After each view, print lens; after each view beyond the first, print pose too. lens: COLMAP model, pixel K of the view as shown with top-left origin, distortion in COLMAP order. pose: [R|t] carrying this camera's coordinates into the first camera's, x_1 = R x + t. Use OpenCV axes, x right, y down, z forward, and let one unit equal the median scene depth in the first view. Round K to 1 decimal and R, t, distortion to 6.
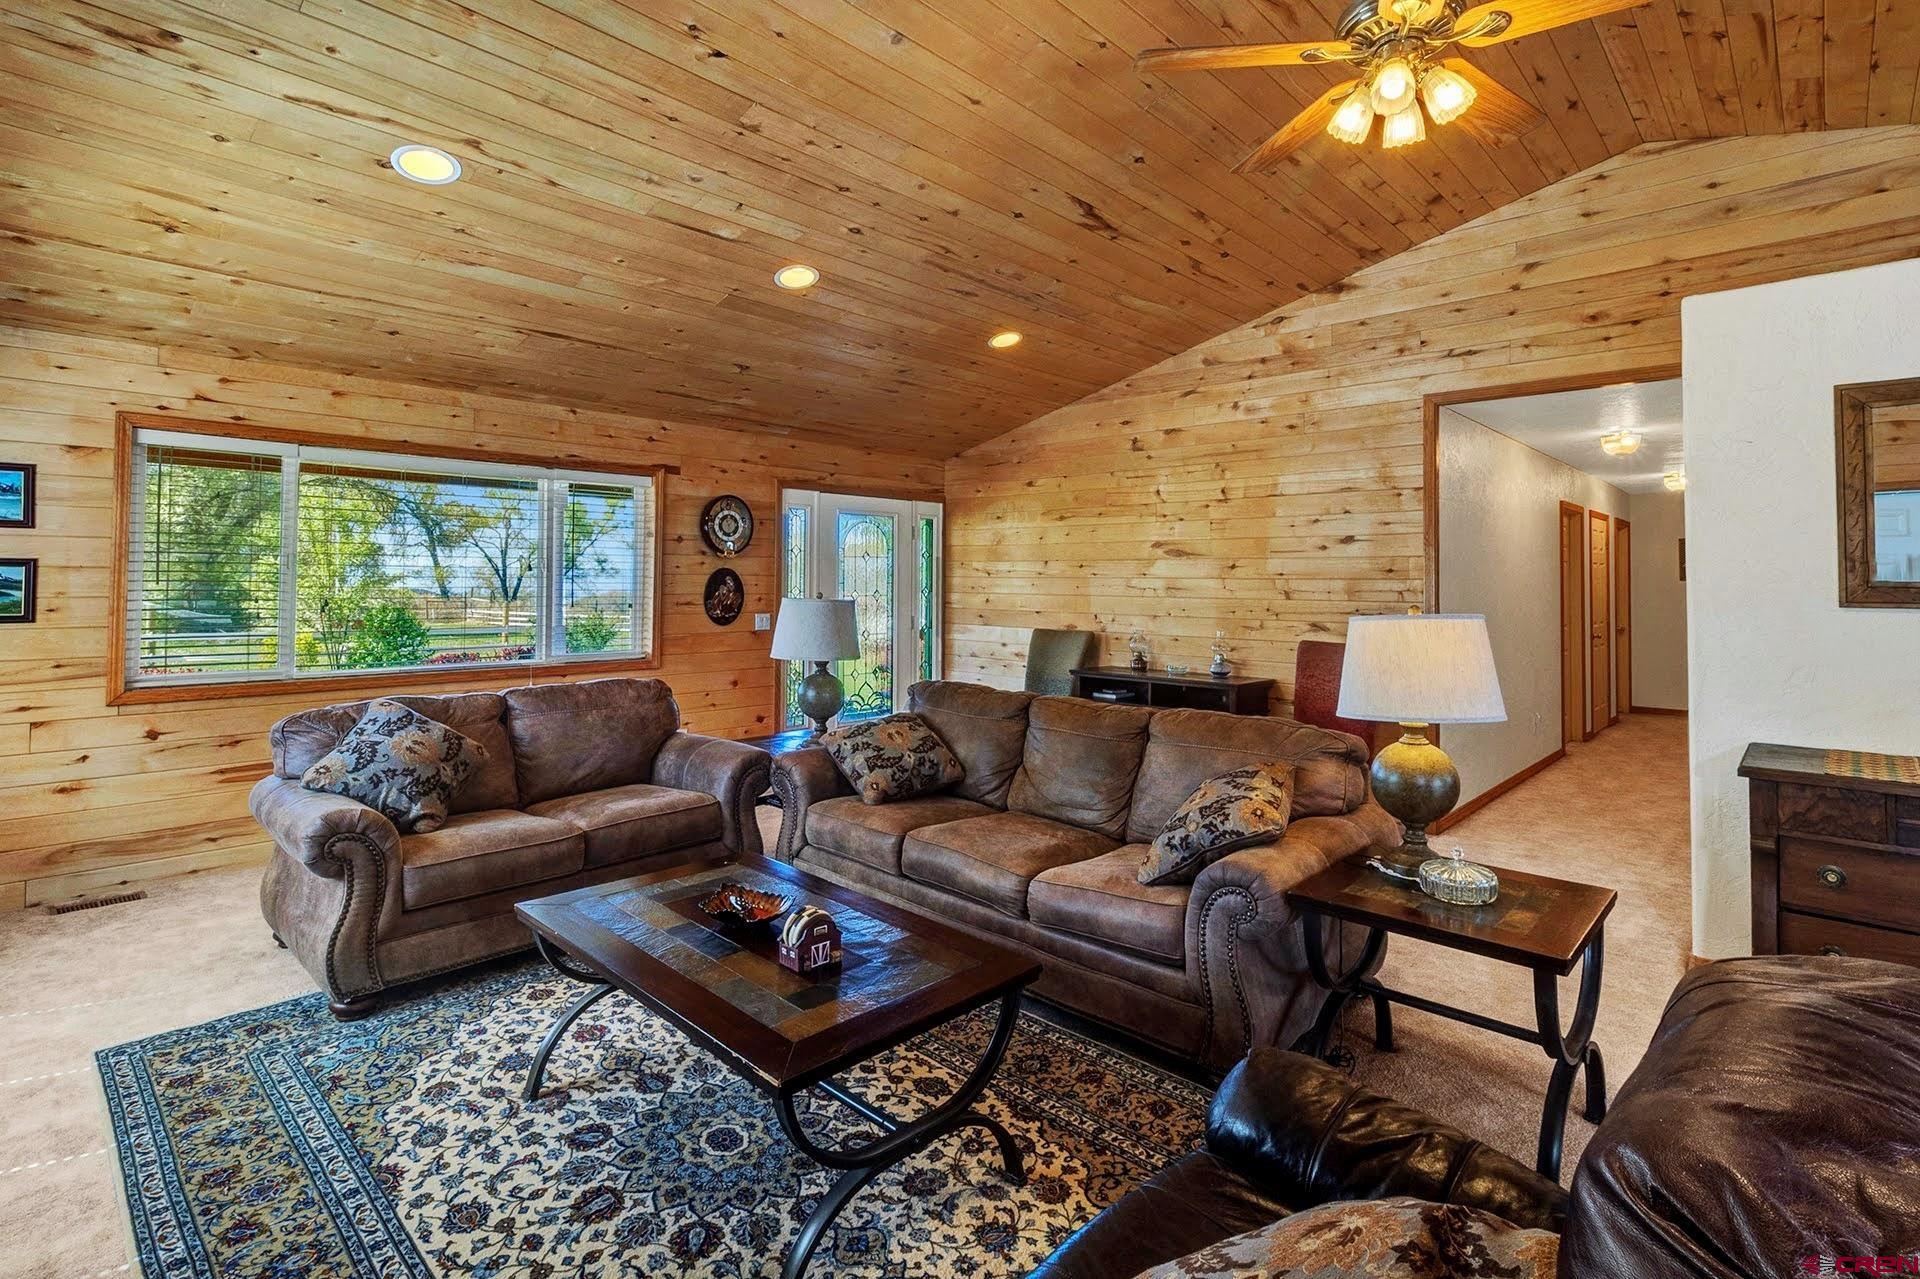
lens RADIAL K [[906.5, 0, 960.4], [0, 906.5, 503.9], [0, 0, 1]] dist [-0.000124, -0.000265]
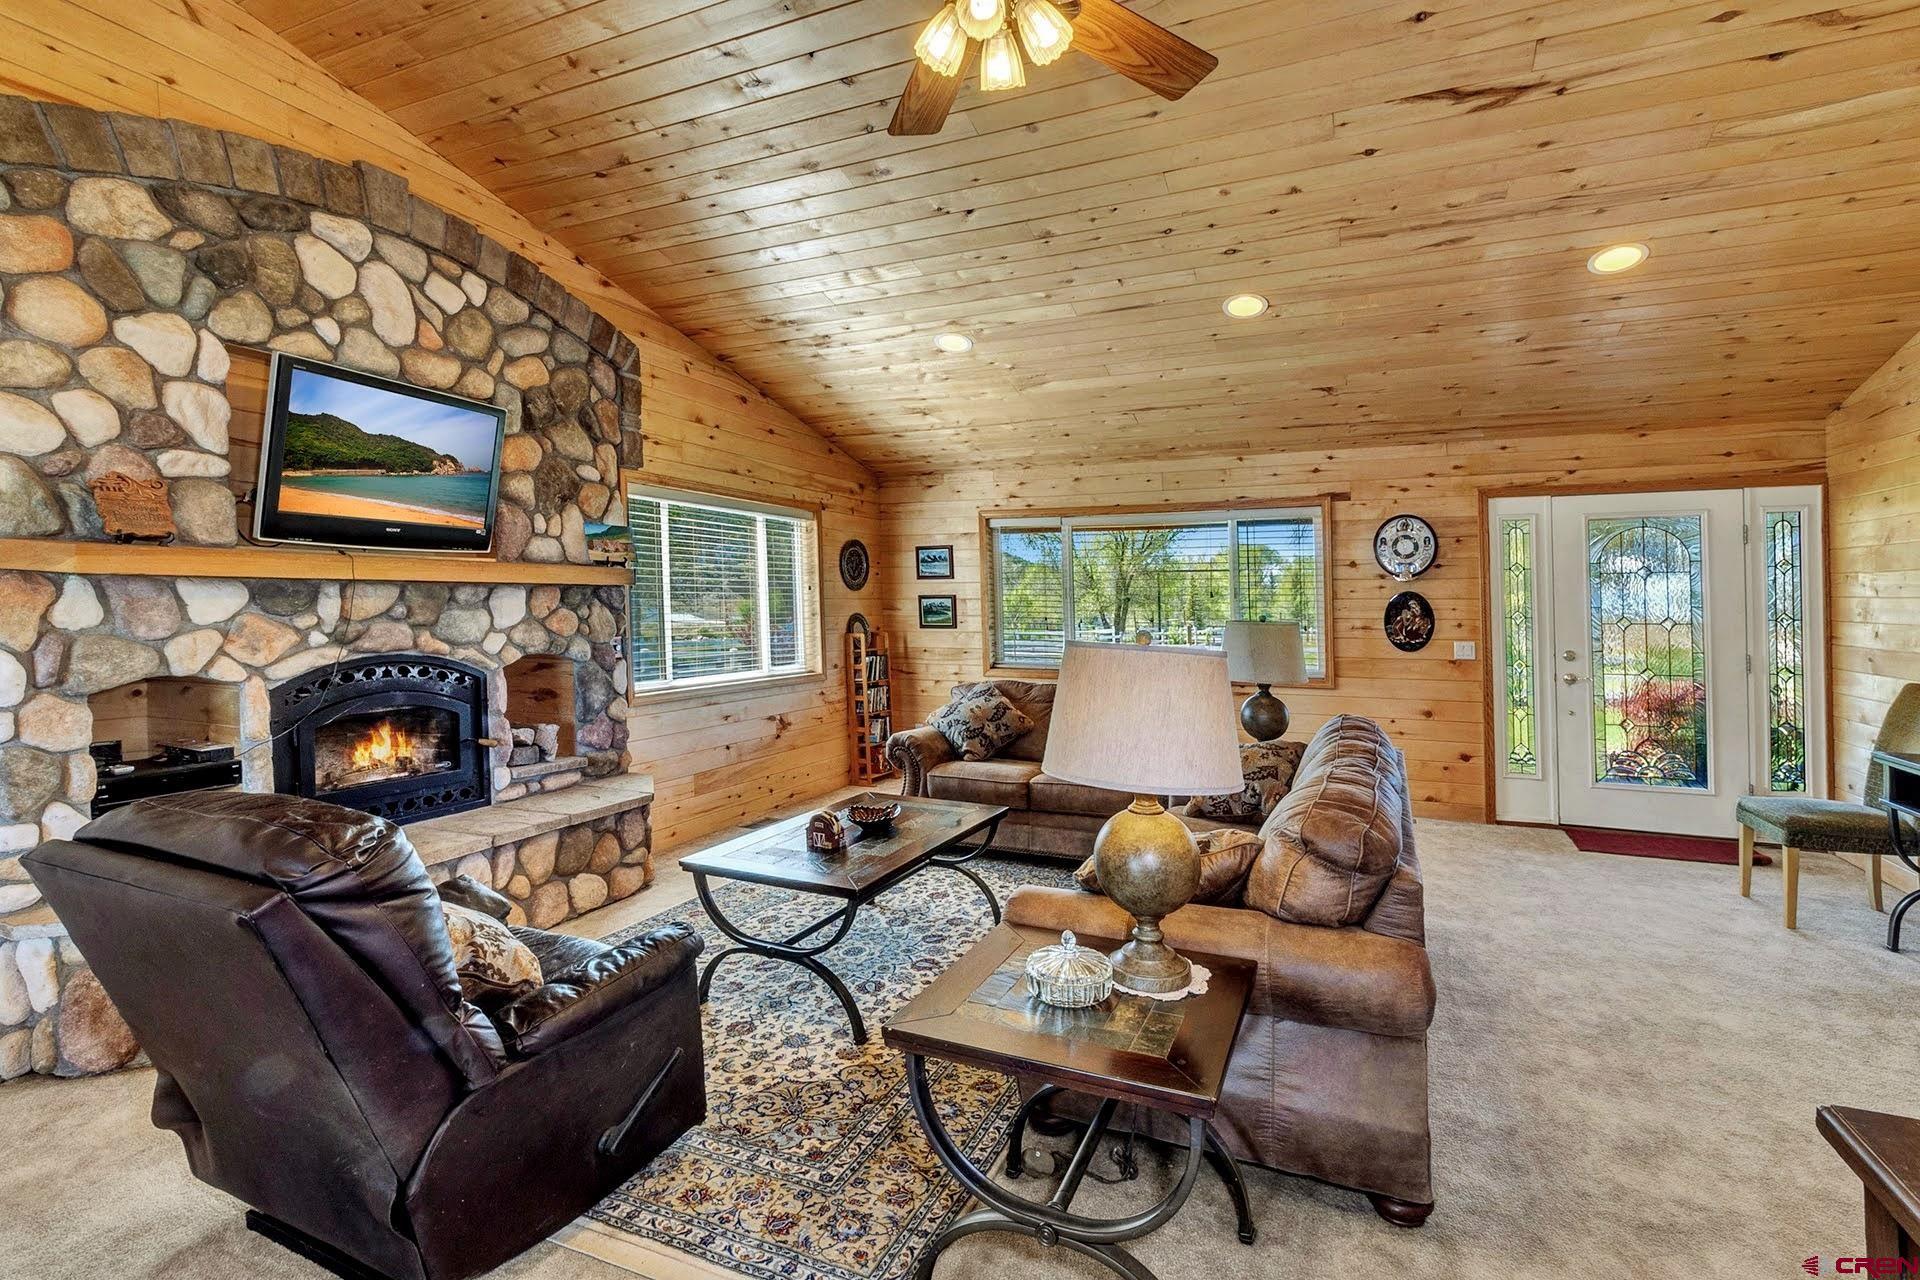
lens RADIAL K [[885.1, 0, 952.6], [0, 885.1, 577.9], [0, 0, 1]] dist [0.003239, 0.000391]
pose [[0.332861, -0.033029, -0.942397, 0.471803], [0.080931, 0.996700, -0.006347, 0.024413], [0.939496, -0.074156, 0.334436, 0.250916]]
